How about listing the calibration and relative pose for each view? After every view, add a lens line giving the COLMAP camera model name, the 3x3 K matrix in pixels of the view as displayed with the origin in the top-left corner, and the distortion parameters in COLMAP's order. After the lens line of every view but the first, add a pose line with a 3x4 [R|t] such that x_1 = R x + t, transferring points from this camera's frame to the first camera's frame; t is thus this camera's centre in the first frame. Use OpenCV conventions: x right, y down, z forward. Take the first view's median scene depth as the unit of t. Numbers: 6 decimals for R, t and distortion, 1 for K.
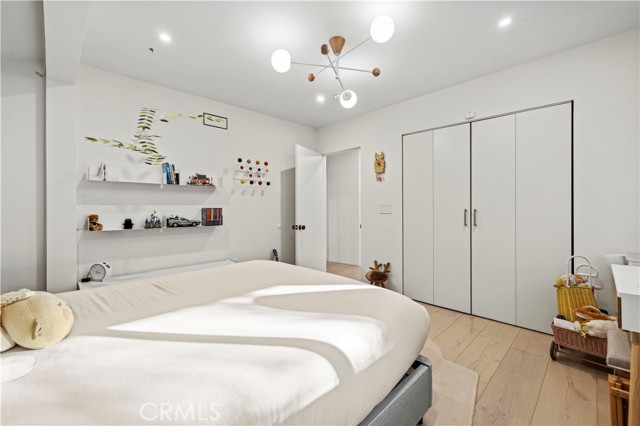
lens RADIAL K [[272.8, 0, 325.0], [0, 272.8, 210.6], [0, 0, 1]] dist [0.001150, 0.001468]
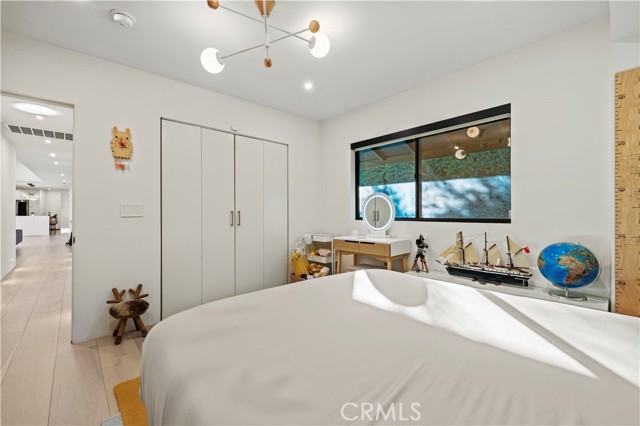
lens RADIAL K [[272.8, 0, 324.8], [0, 272.8, 208.1], [0, 0, 1]] dist [0.001150, 0.001468]
pose [[0.041239, 0.004407, 0.999140, -0.468002], [0.005701, 0.999973, -0.004646, -0.006337], [-0.999133, 0.005888, 0.041213, 0.465748]]
